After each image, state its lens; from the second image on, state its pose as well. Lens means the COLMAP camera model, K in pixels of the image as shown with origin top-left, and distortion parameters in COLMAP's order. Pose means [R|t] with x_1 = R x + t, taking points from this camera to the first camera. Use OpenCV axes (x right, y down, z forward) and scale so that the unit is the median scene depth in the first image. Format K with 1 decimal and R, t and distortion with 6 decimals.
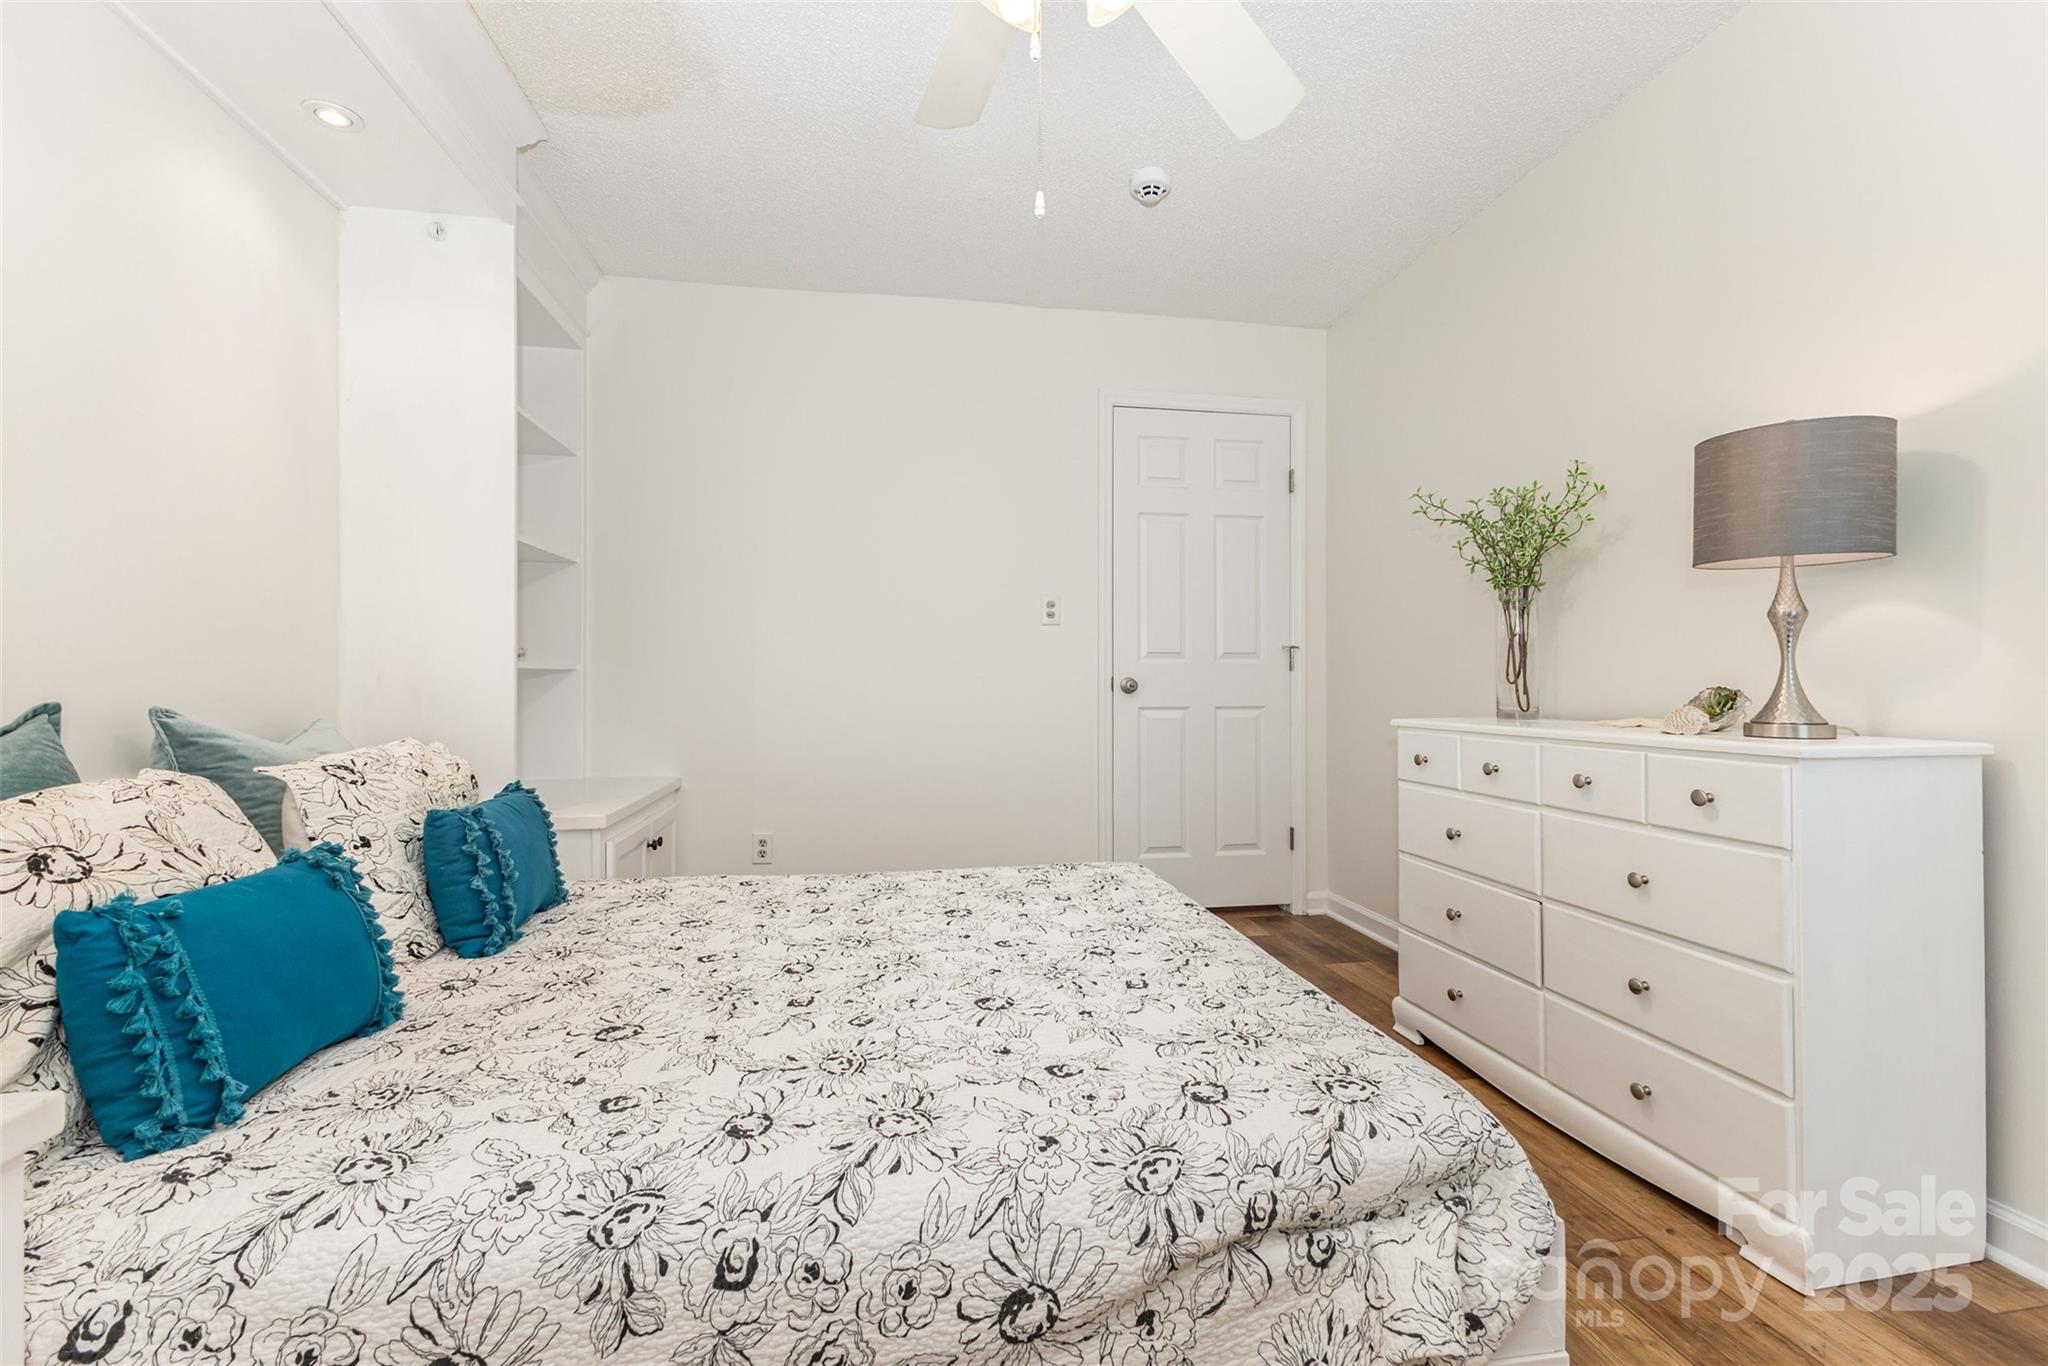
lens RADIAL K [[885.4, 0, 1022.4], [0, 885.4, 686.1], [0, 0, 1]] dist [0.012016, -0.002488]
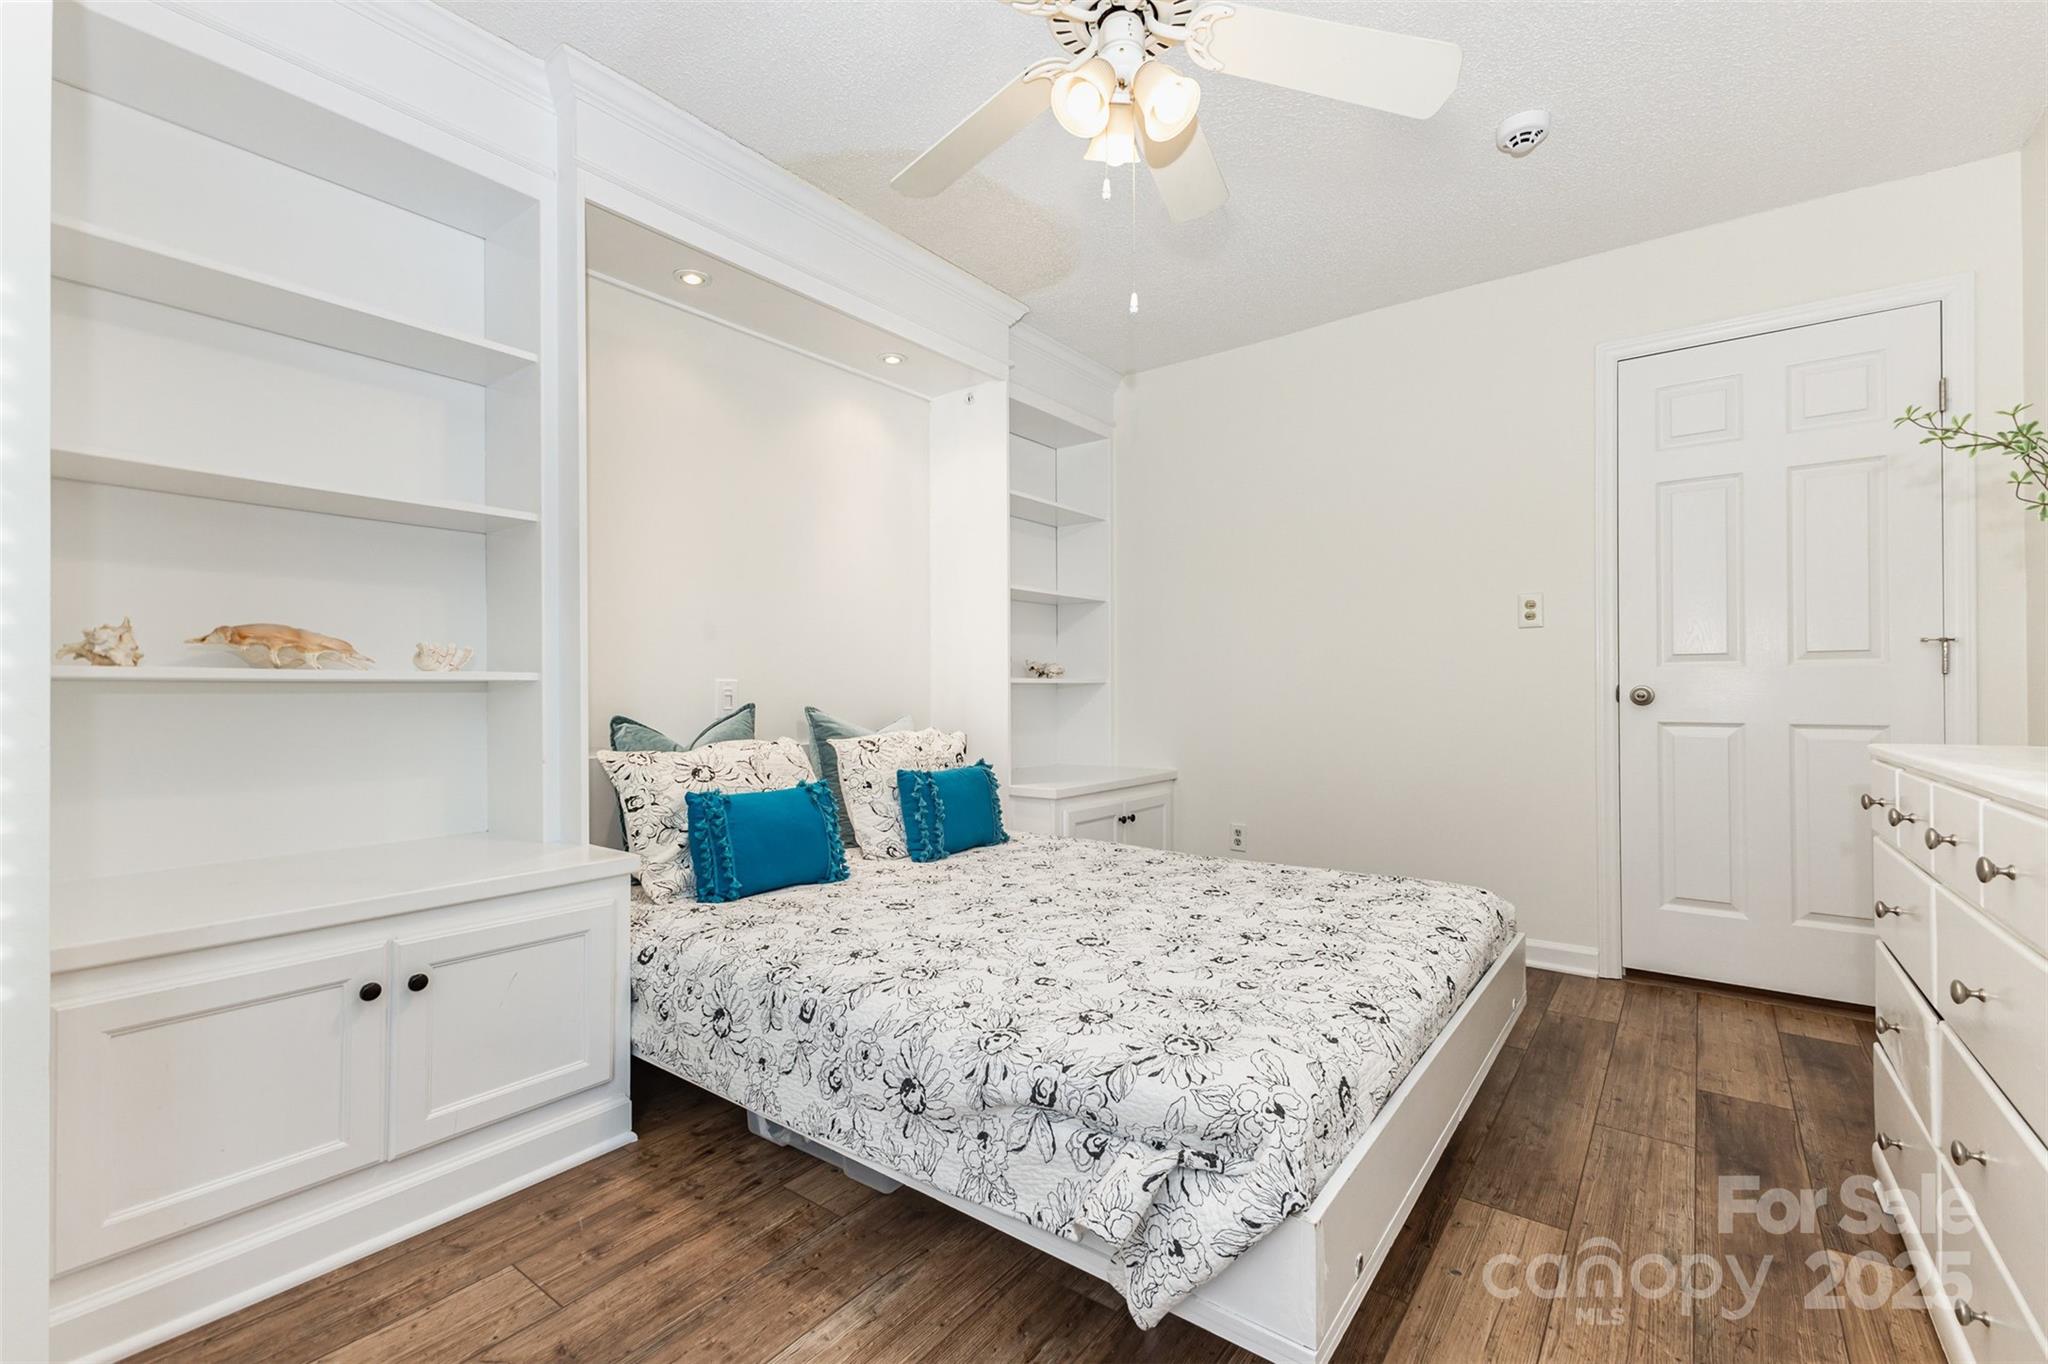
lens RADIAL K [[885.4, 0, 1036.0], [0, 885.4, 701.7], [0, 0, 1]] dist [0.012016, -0.002488]
pose [[0.683060, 0.006492, -0.730334, 1.018954], [-0.001466, 0.999971, 0.007519, -0.001813], [0.730361, -0.004065, 0.683049, 0.071020]]
